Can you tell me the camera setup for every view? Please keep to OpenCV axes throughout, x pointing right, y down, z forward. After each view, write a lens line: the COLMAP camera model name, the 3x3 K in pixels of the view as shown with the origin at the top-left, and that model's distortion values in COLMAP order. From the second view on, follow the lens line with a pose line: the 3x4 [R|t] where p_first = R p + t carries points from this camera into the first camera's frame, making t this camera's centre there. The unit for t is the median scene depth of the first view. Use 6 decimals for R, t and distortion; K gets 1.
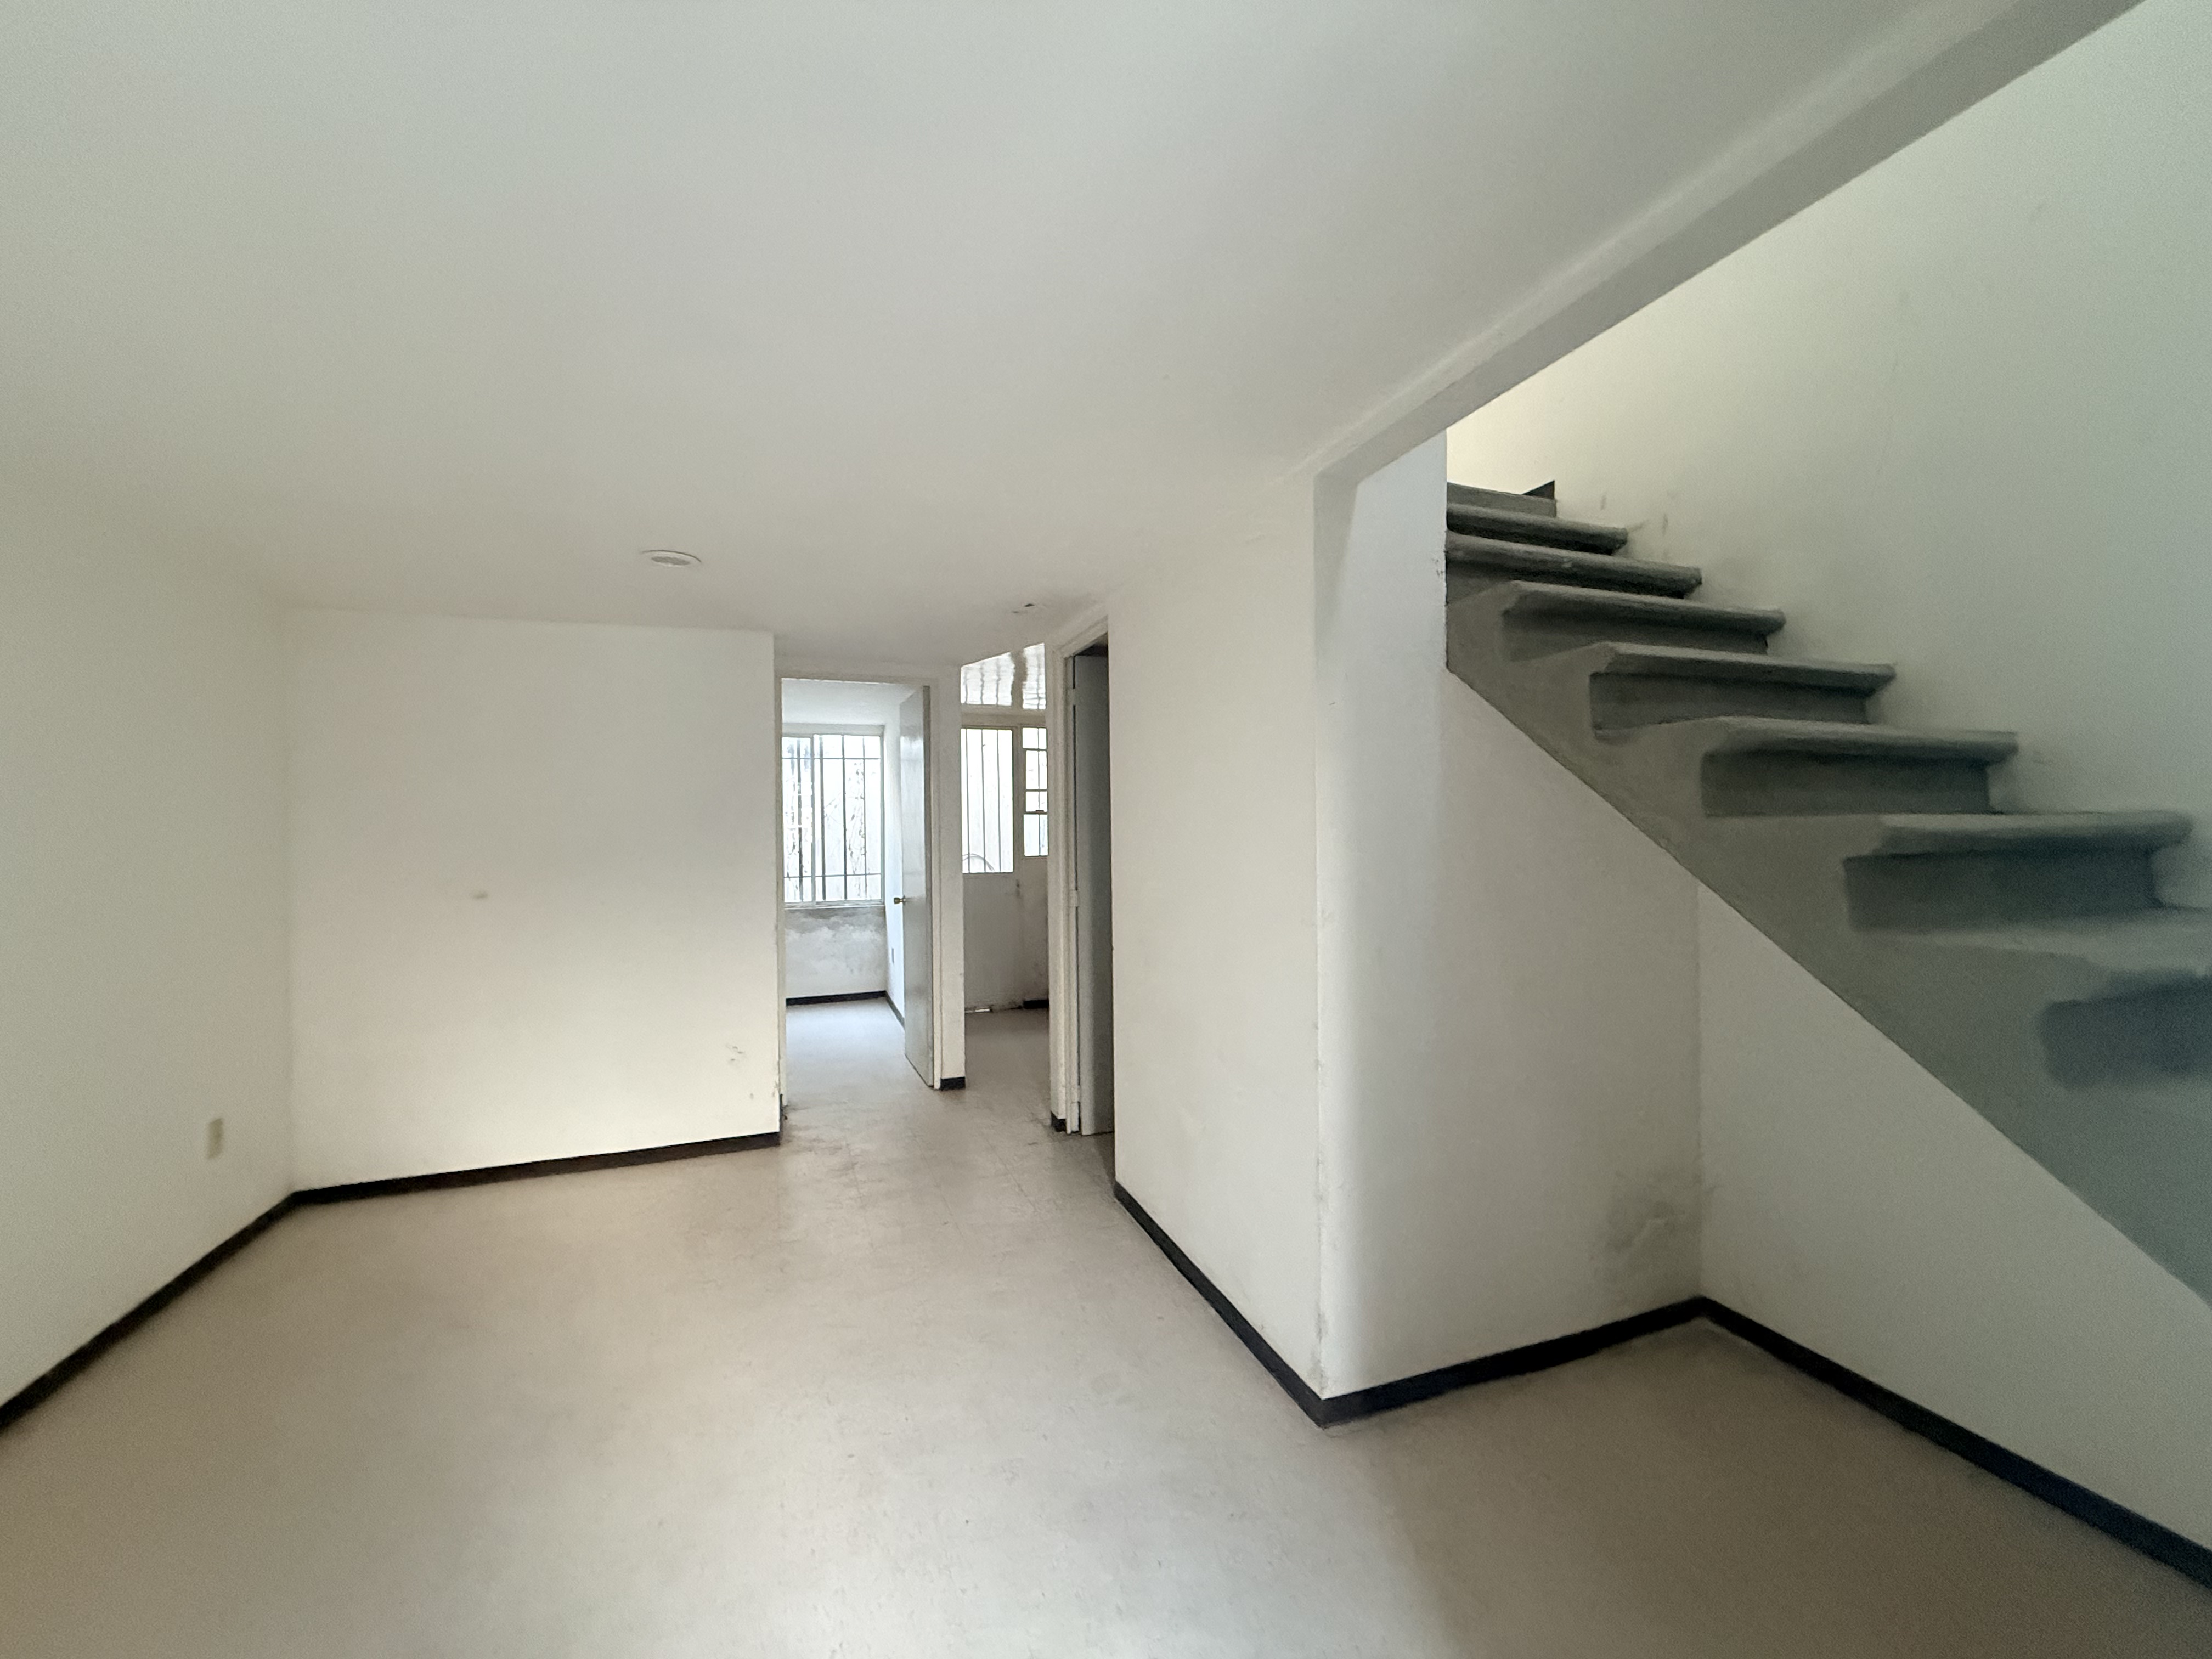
lens RADIAL K [[885.5, 0, 1104.2], [0, 885.5, 828.2], [0, 0, 1]] dist [-0.001737, 0.000160]
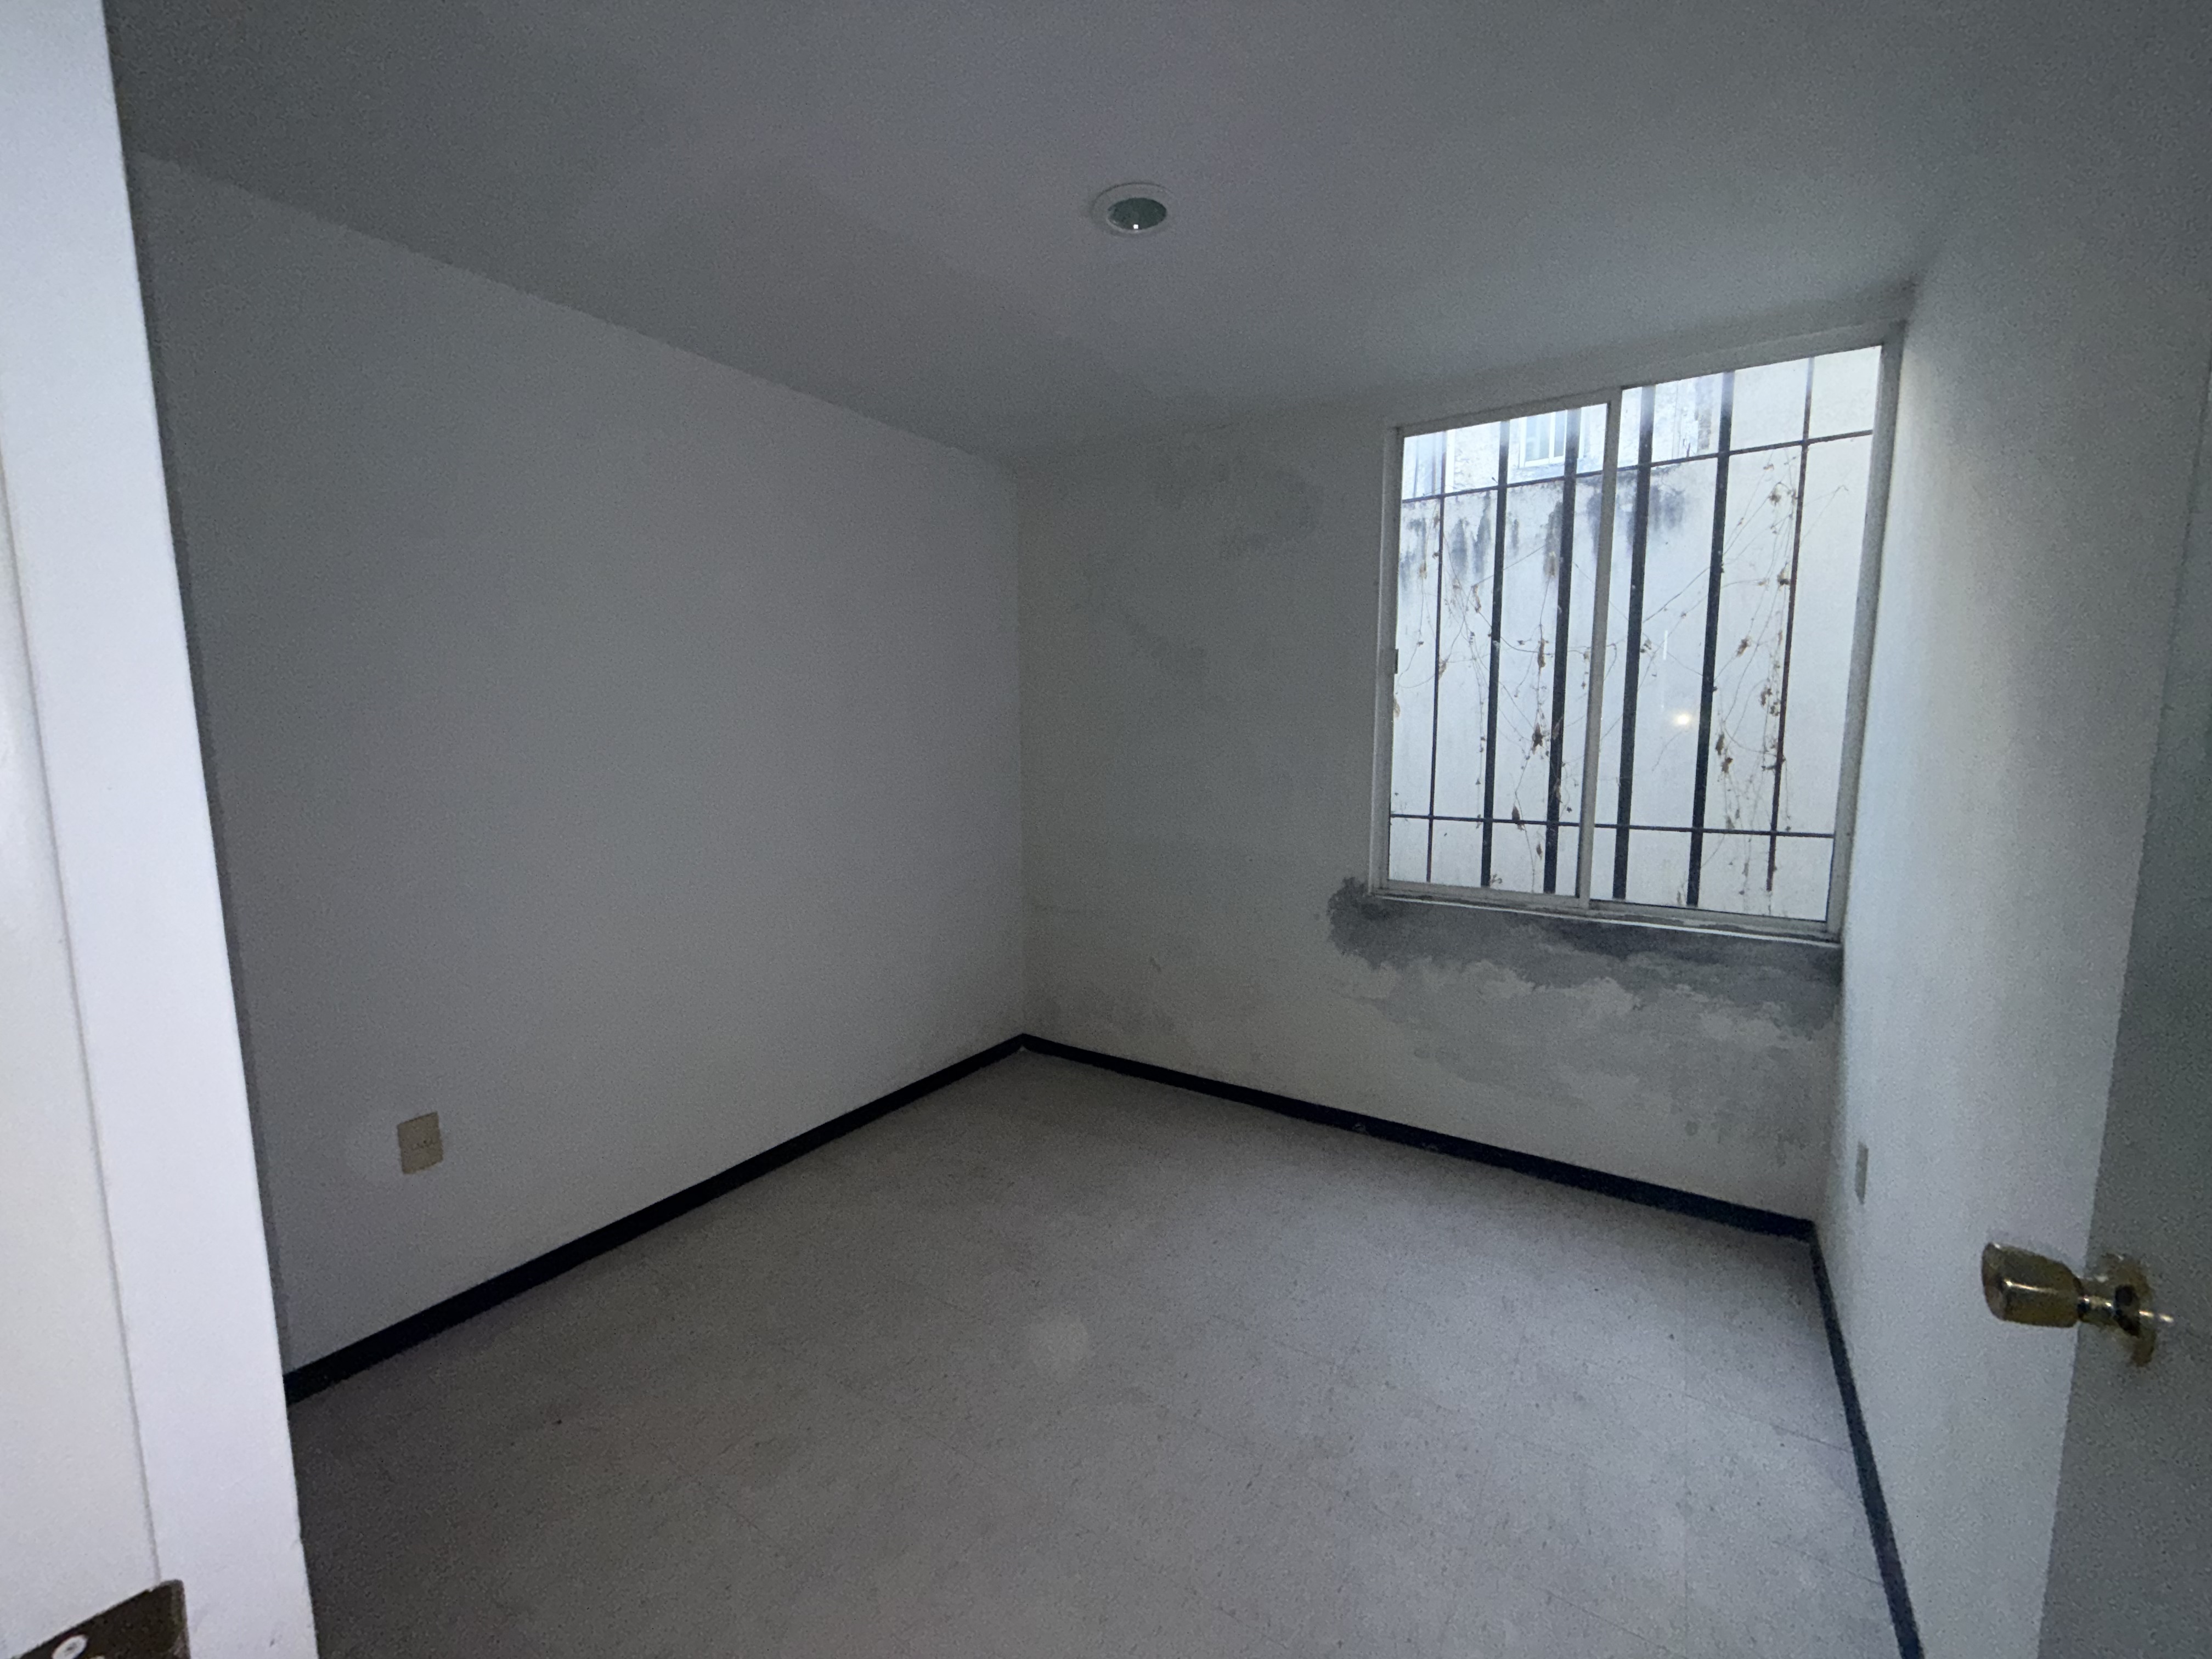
lens RADIAL K [[885.5, 0, 1104.1], [0, 885.5, 827.0], [0, 0, 1]] dist [-0.001737, 0.000160]
pose [[0.596827, 0.104096, -0.795589, -0.252484], [-0.003954, 0.991918, 0.126818, 0.018151], [0.802360, -0.072542, 0.592415, 0.974951]]
